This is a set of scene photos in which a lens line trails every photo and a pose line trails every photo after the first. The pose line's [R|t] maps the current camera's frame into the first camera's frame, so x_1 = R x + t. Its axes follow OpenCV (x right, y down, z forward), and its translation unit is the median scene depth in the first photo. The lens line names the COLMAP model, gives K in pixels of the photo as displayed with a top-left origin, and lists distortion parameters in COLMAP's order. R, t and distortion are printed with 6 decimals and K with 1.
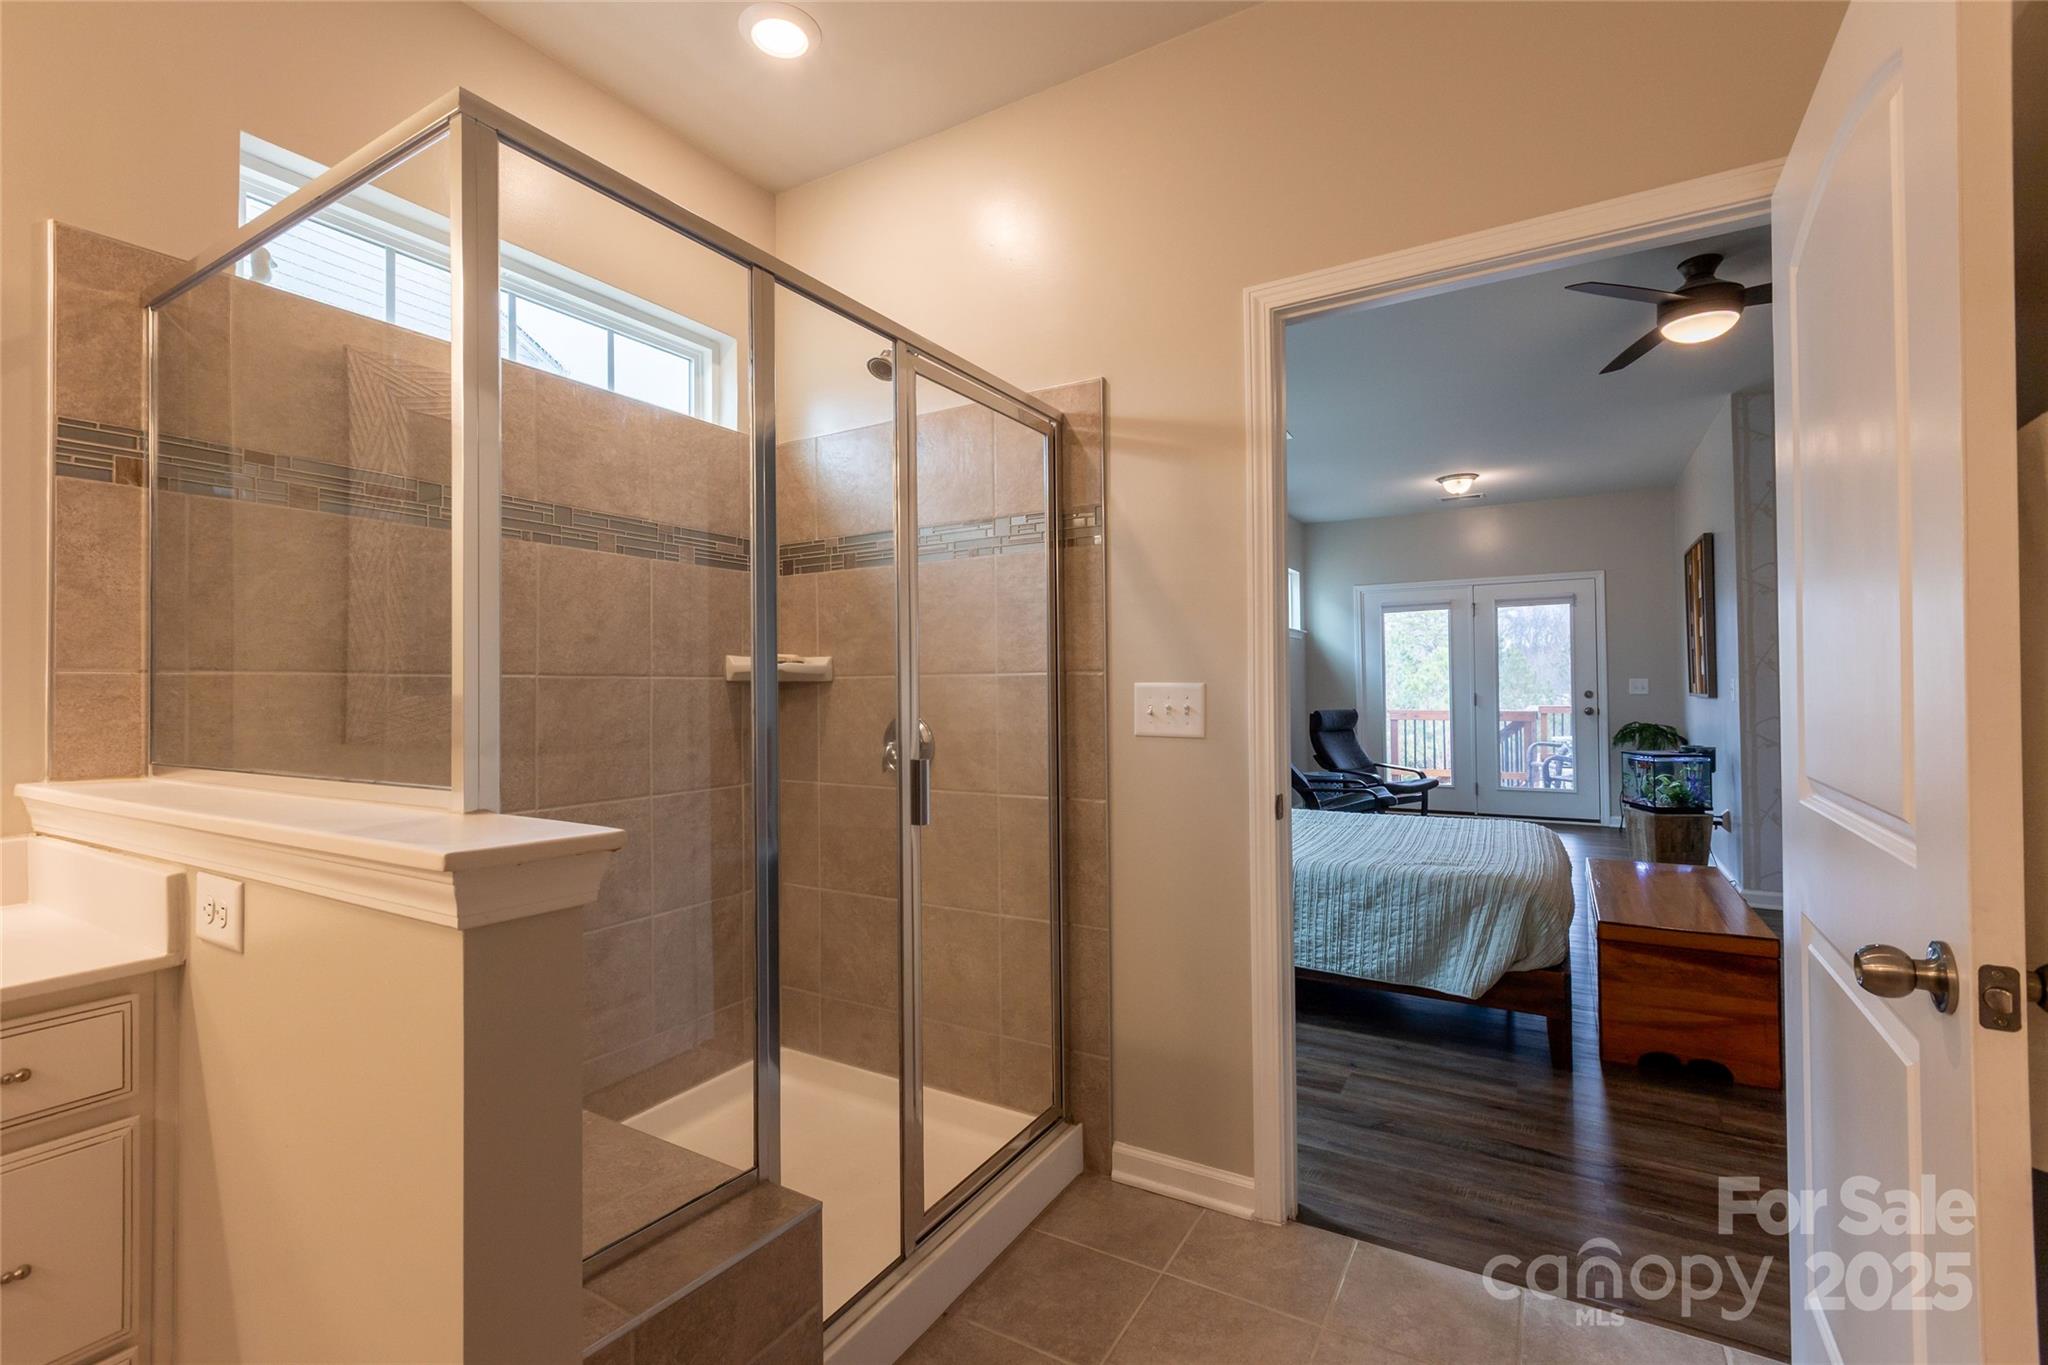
lens RADIAL K [[907.3, 0, 1016.9], [0, 907.3, 672.2], [0, 0, 1]] dist [0.001431, 0.000316]
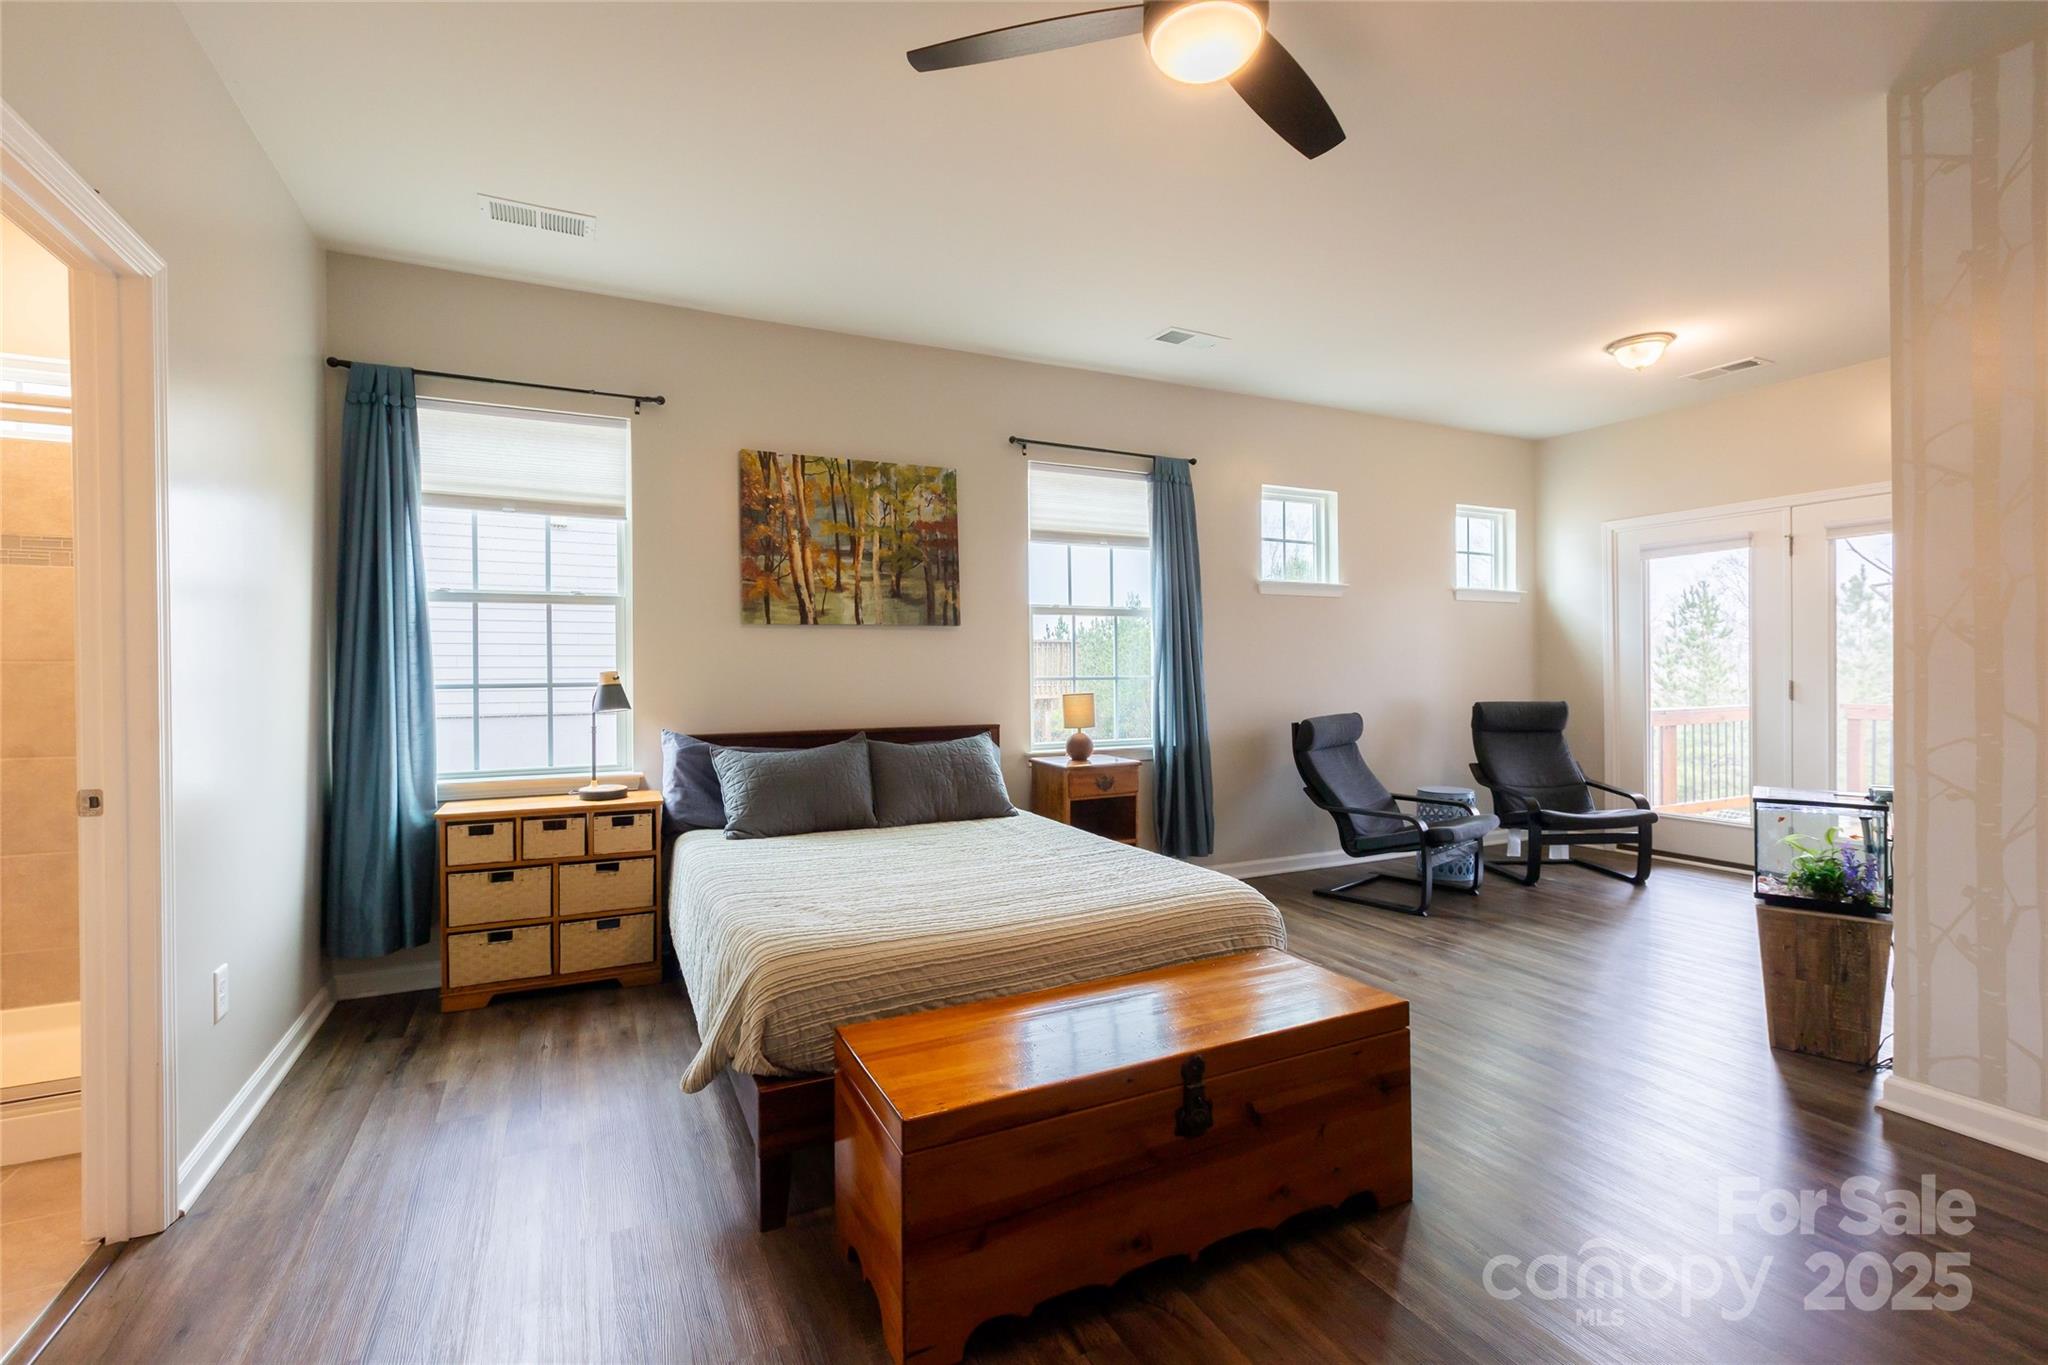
lens RADIAL K [[907.3, 0, 1016.9], [0, 907.3, 672.2], [0, 0, 1]] dist [0.001431, 0.000316]
pose [[0.834857, 0.007038, -0.550421, 0.422327], [0.006792, 0.999710, 0.023084, -0.000403], [0.550424, -0.023011, 0.834568, 0.197405]]
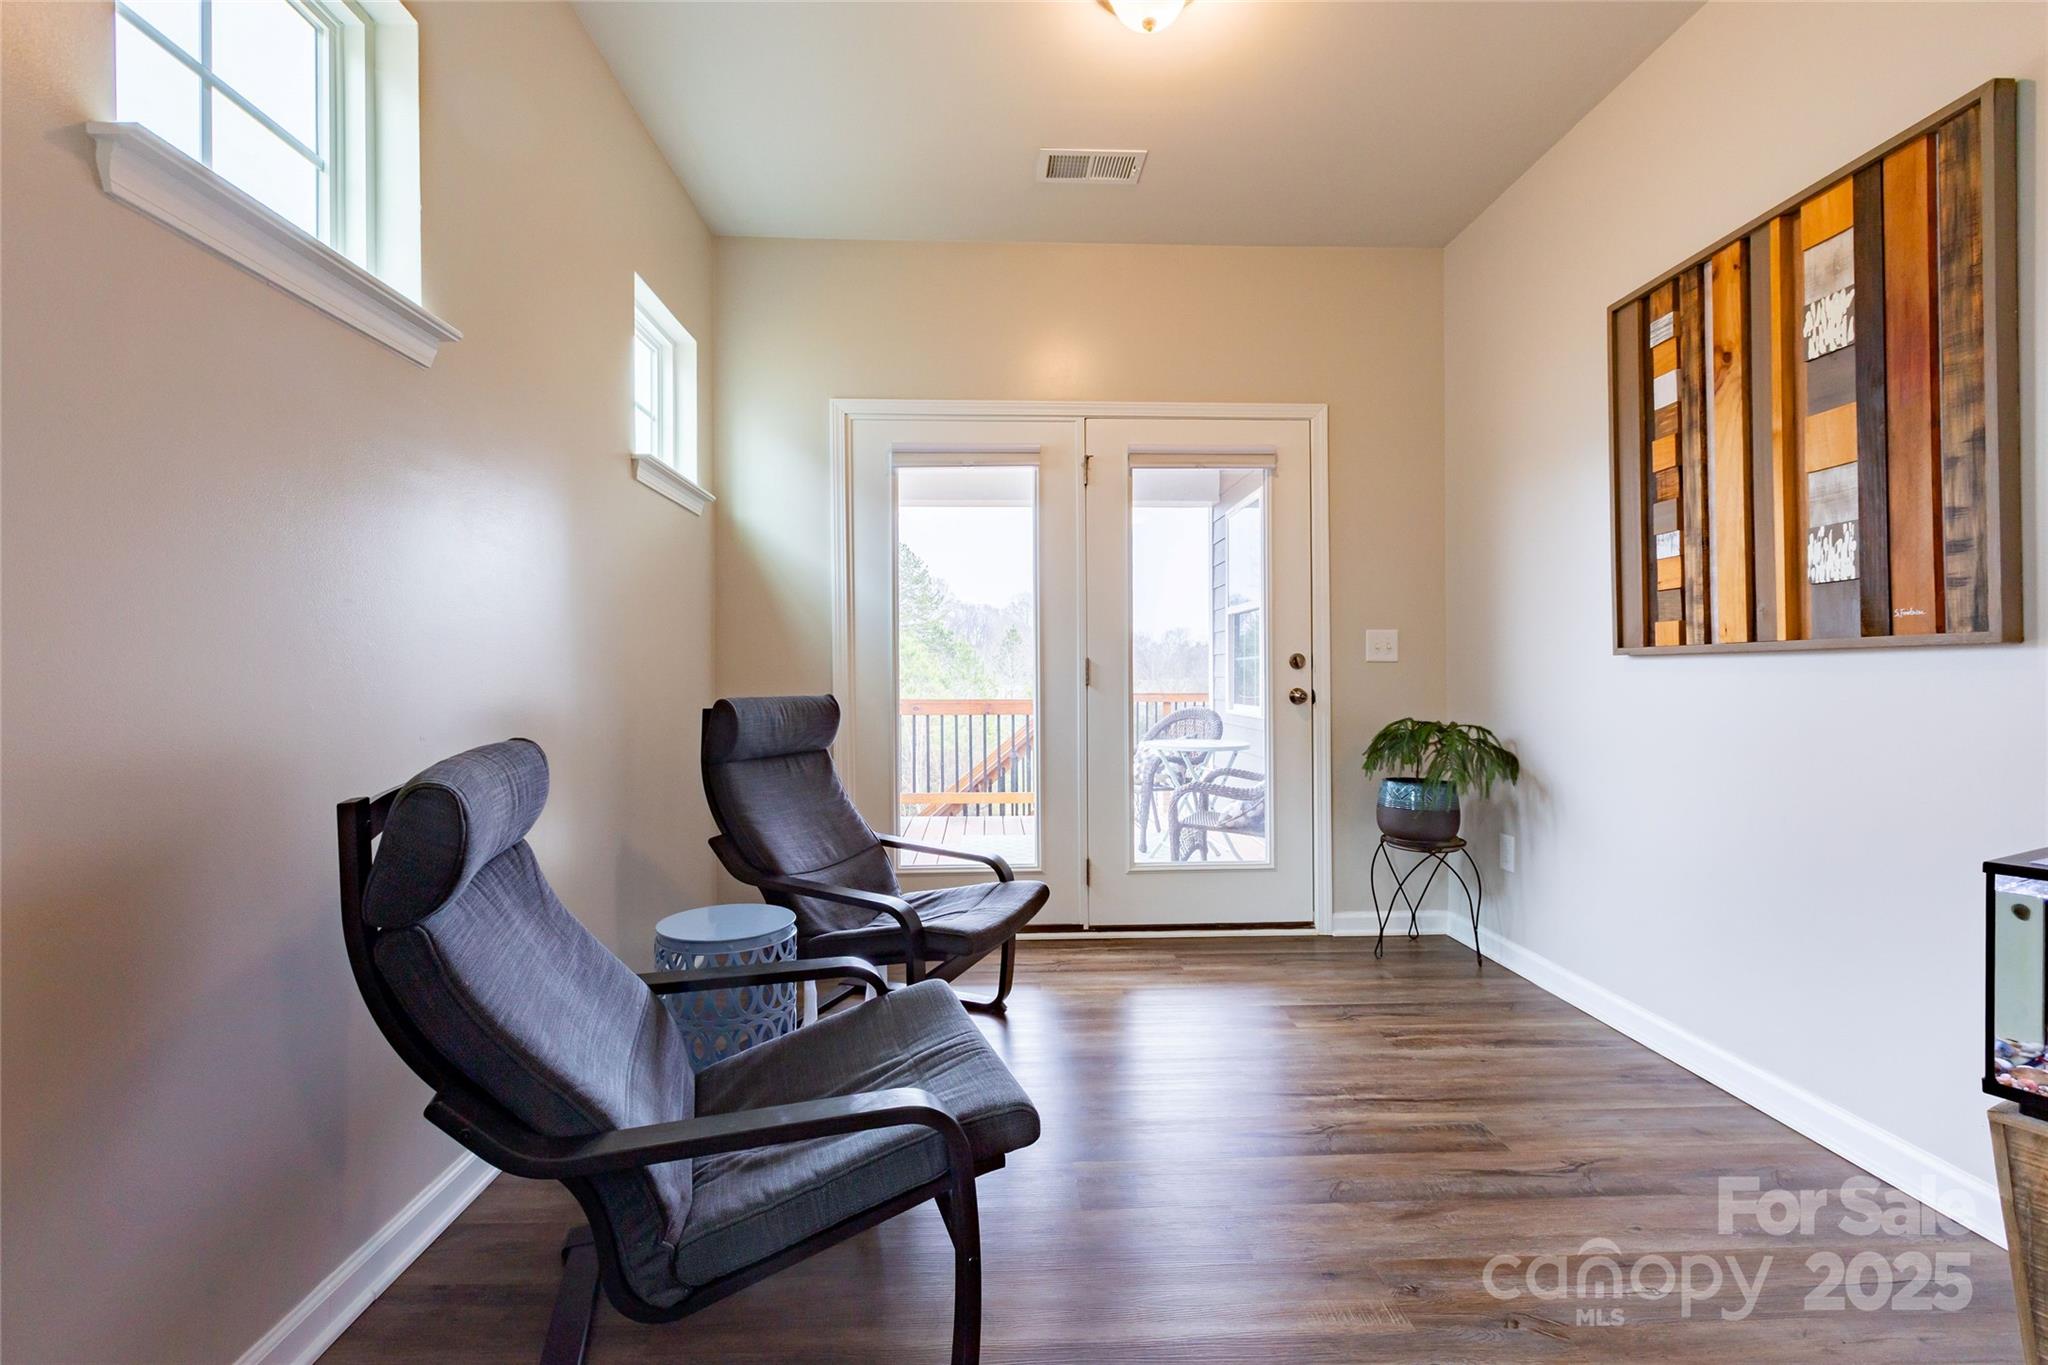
lens RADIAL K [[907.3, 0, 1016.9], [0, 907.3, 672.2], [0, 0, 1]] dist [0.001431, 0.000316]
pose [[0.837615, 0.009710, 0.546175, 0.241316], [-0.014262, 0.999890, 0.004096, 0.030209], [-0.546075, -0.011220, 0.837661, 0.671649]]
